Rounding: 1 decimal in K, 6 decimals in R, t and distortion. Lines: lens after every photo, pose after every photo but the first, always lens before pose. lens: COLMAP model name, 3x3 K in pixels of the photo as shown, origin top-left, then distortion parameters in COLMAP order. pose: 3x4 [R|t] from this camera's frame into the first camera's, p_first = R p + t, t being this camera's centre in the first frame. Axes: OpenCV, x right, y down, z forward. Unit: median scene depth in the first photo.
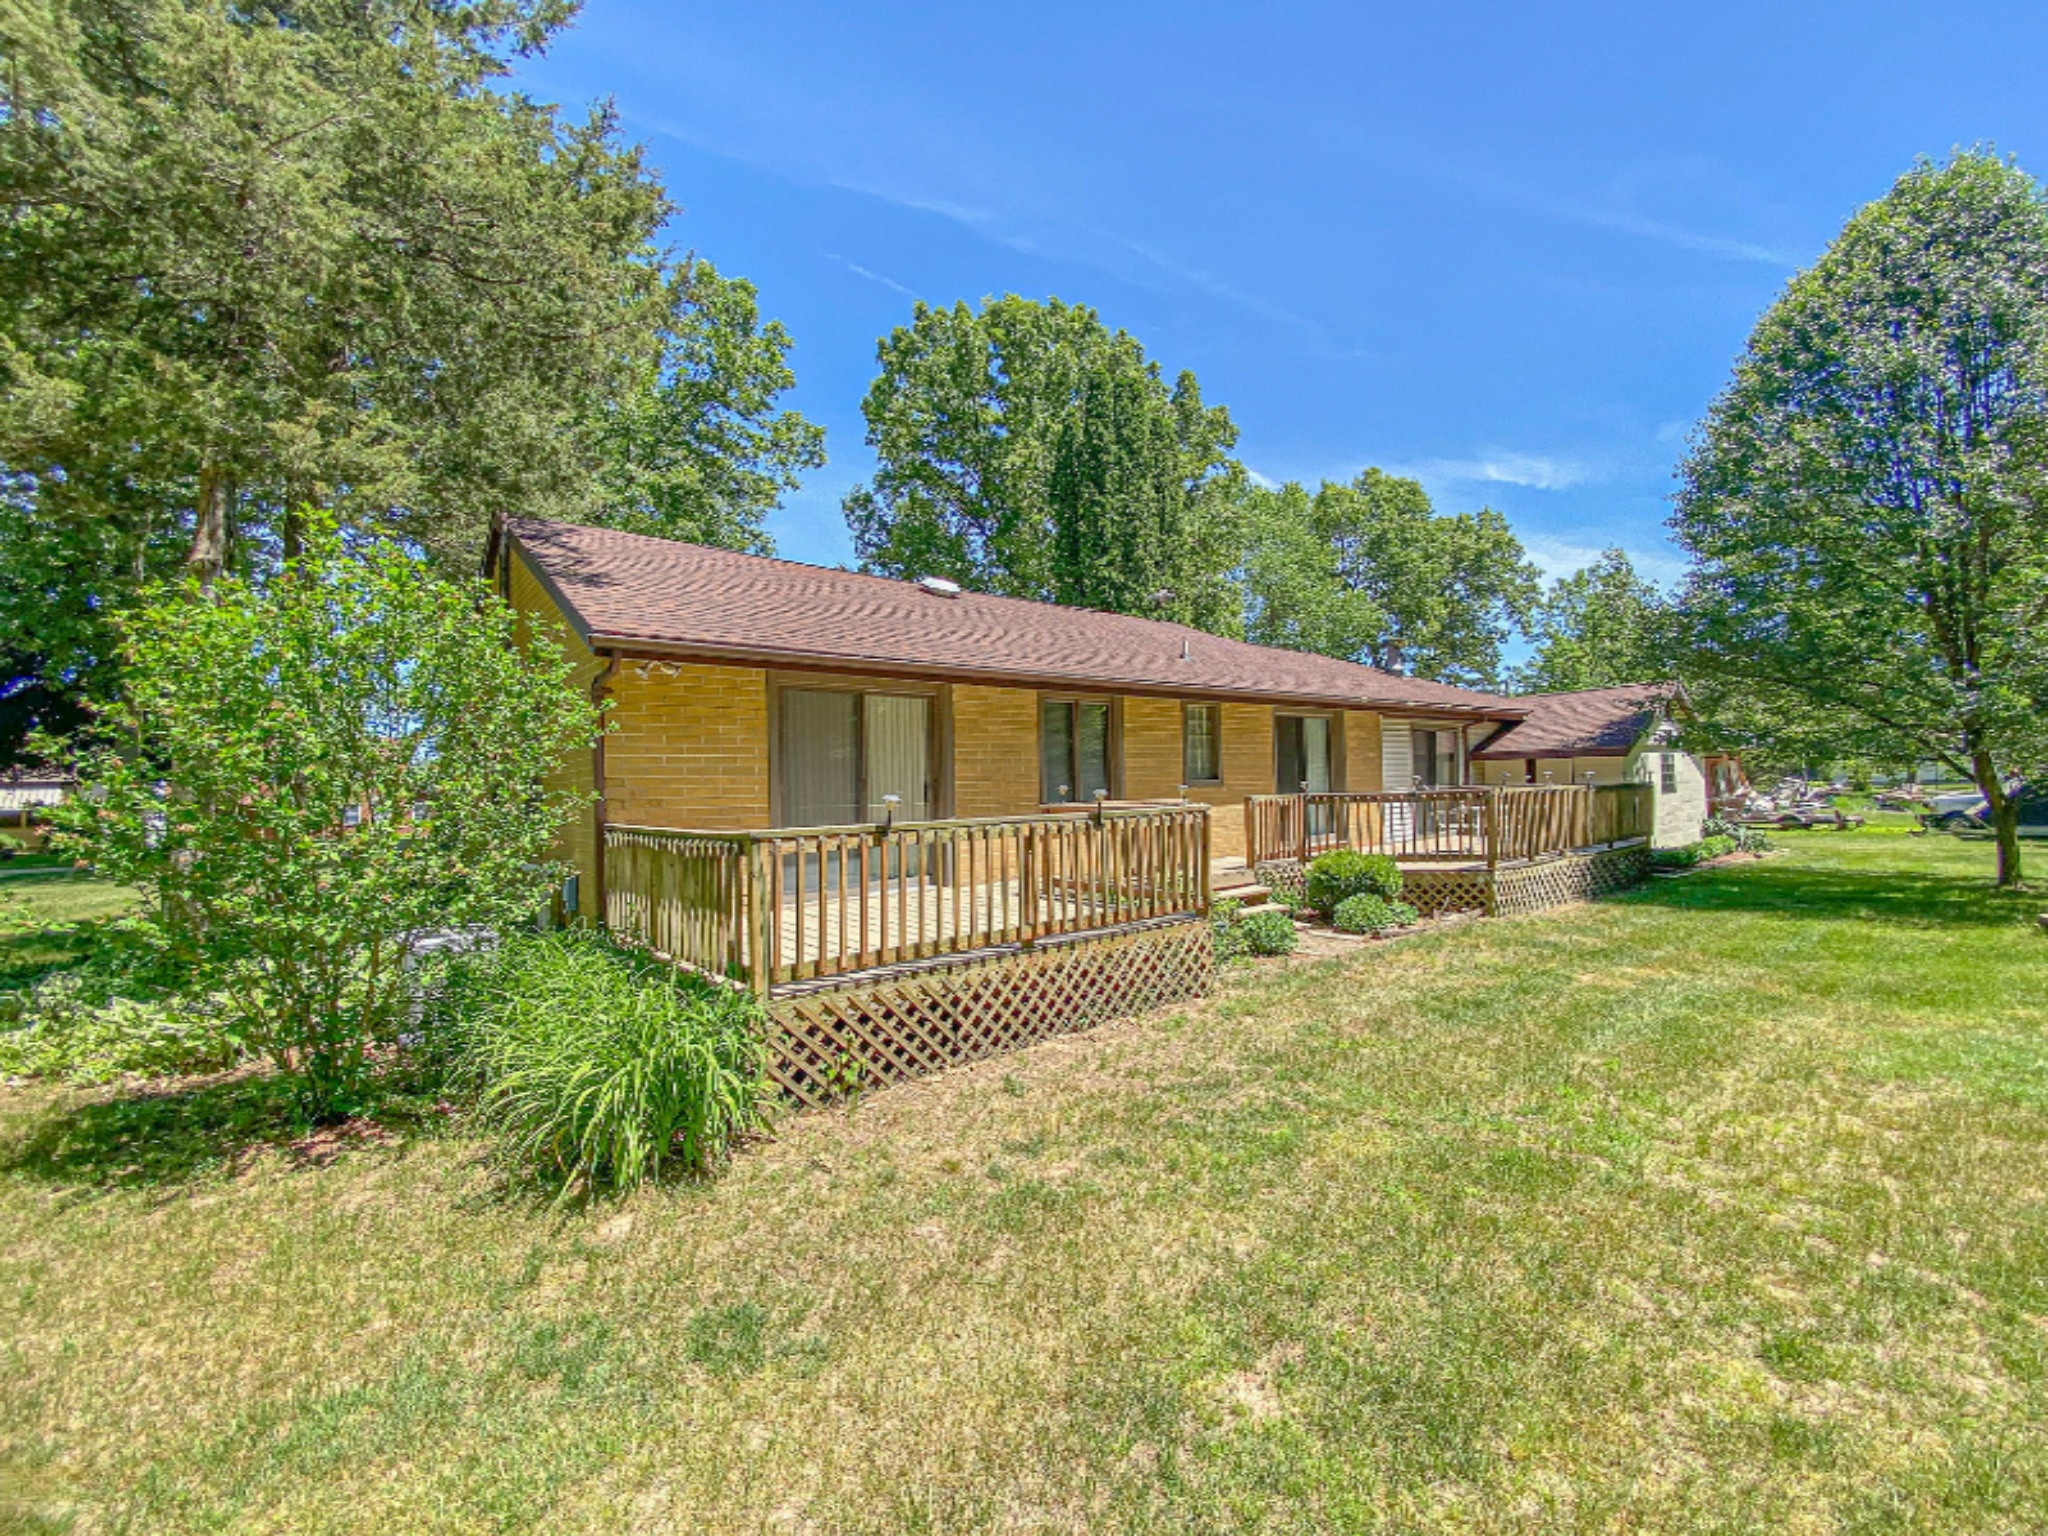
lens RADIAL K [[841.9, 0, 1024.0], [0, 841.9, 768.0], [0, 0, 1]] dist [0.016619, -0.000379]
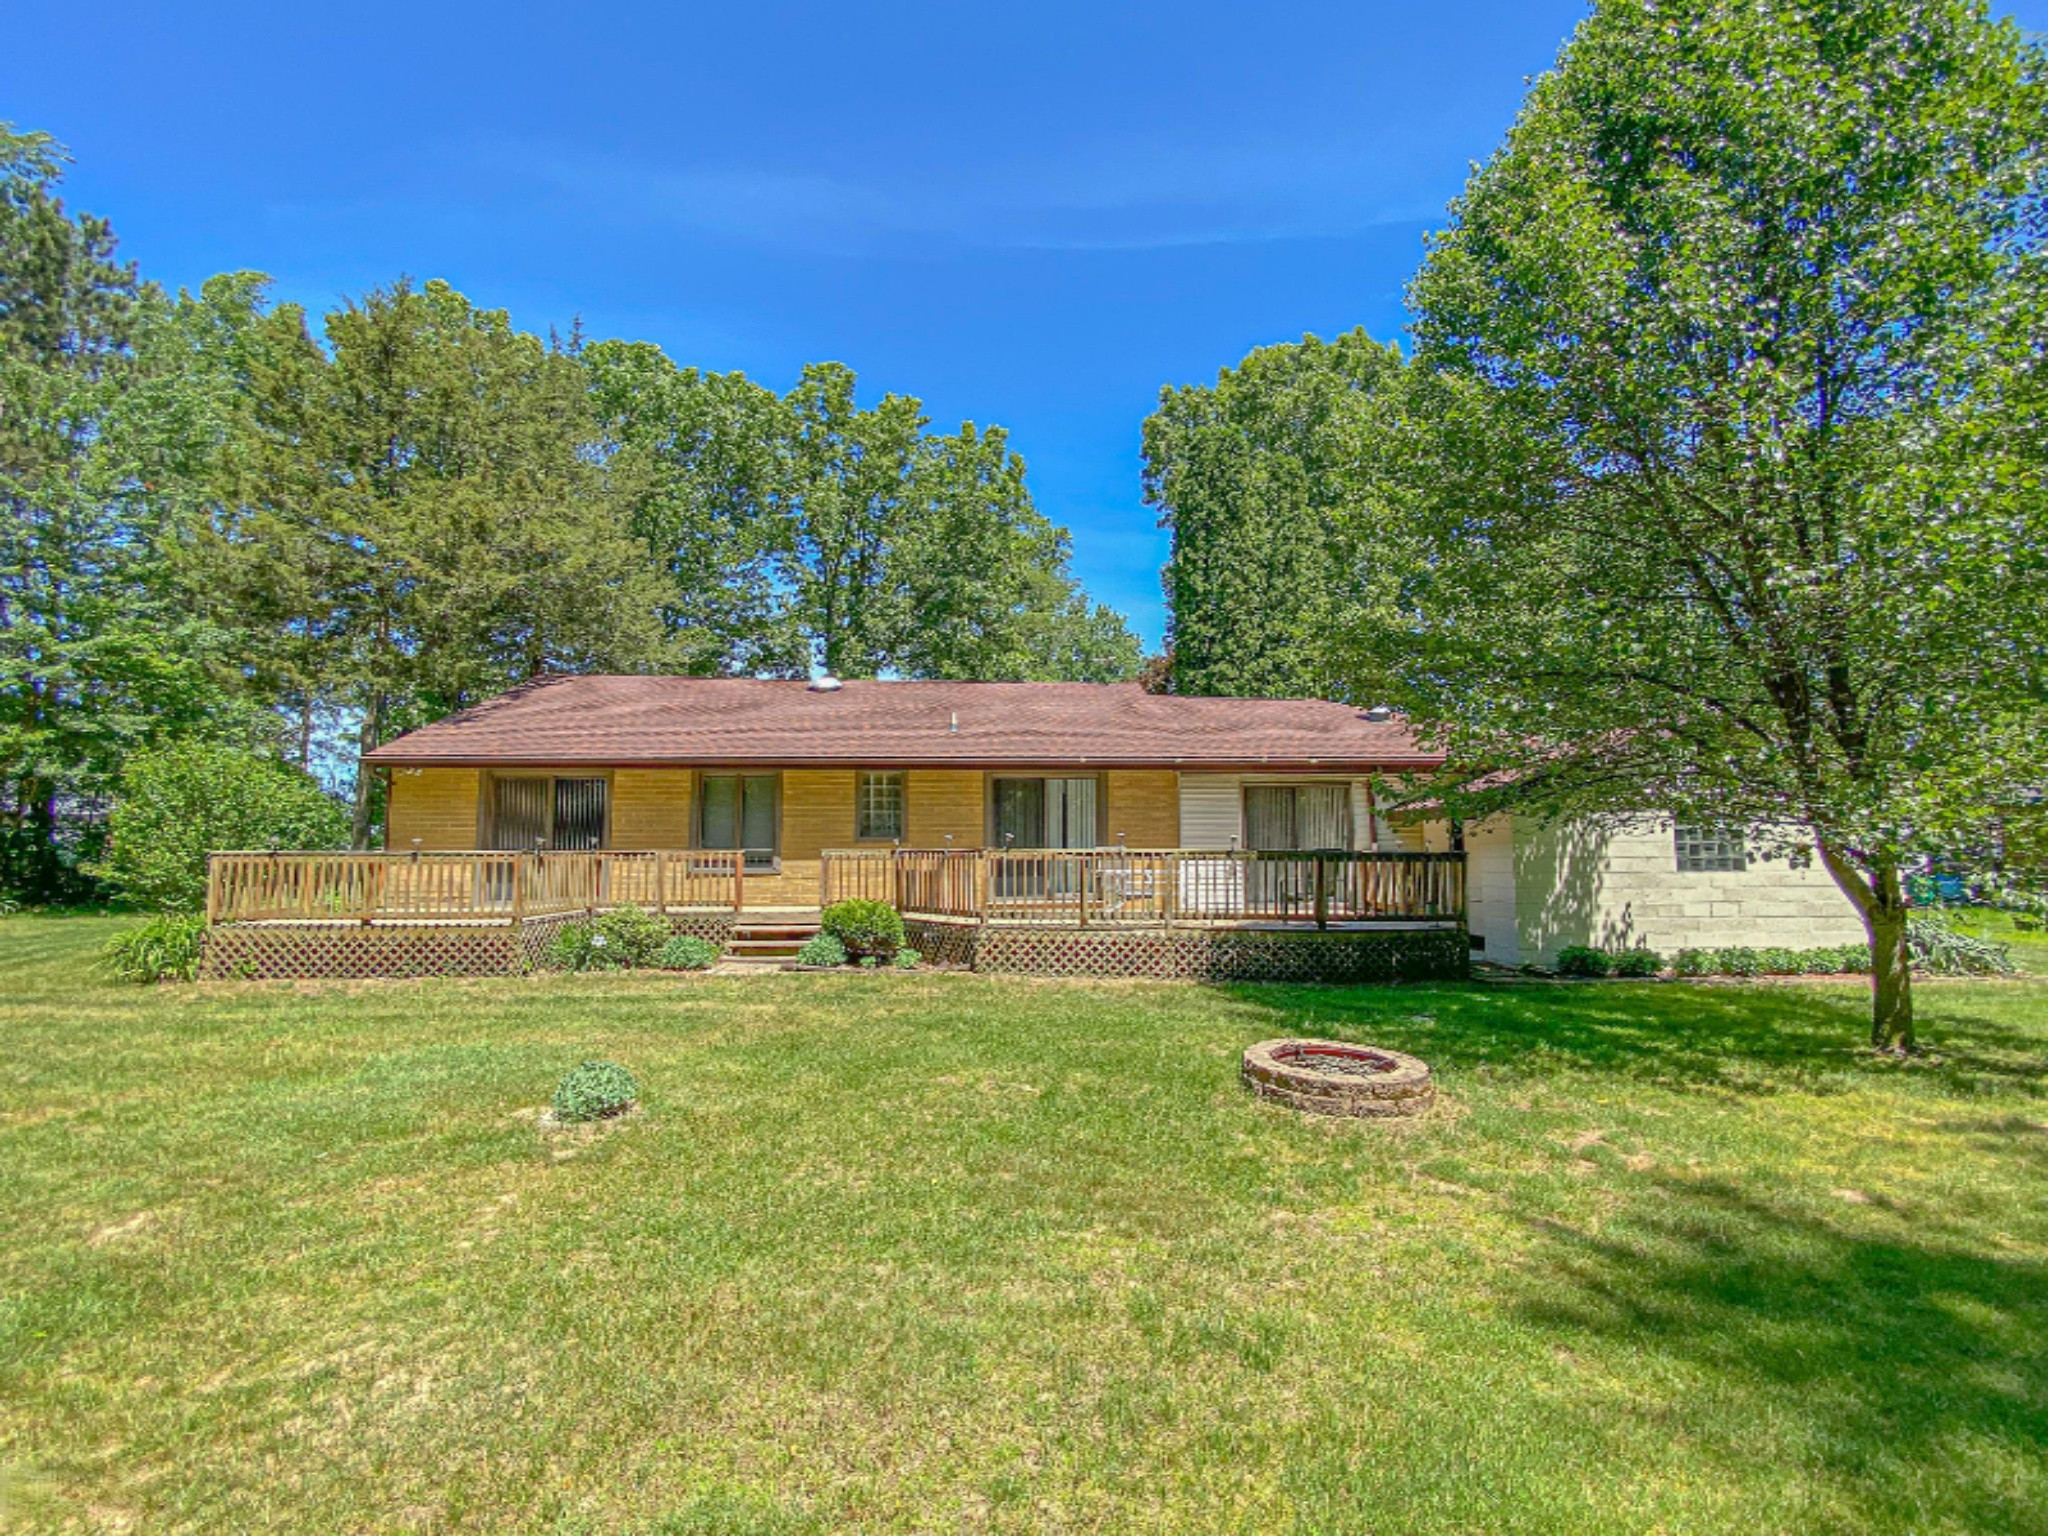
lens RADIAL K [[841.9, 0, 1024.0], [0, 841.9, 768.0], [0, 0, 1]] dist [0.016619, -0.000379]
pose [[0.801925, -0.026033, -0.596857, 1.104709], [-0.008883, 0.998420, -0.055483, -0.018097], [0.597359, 0.049795, 0.800427, 0.169963]]
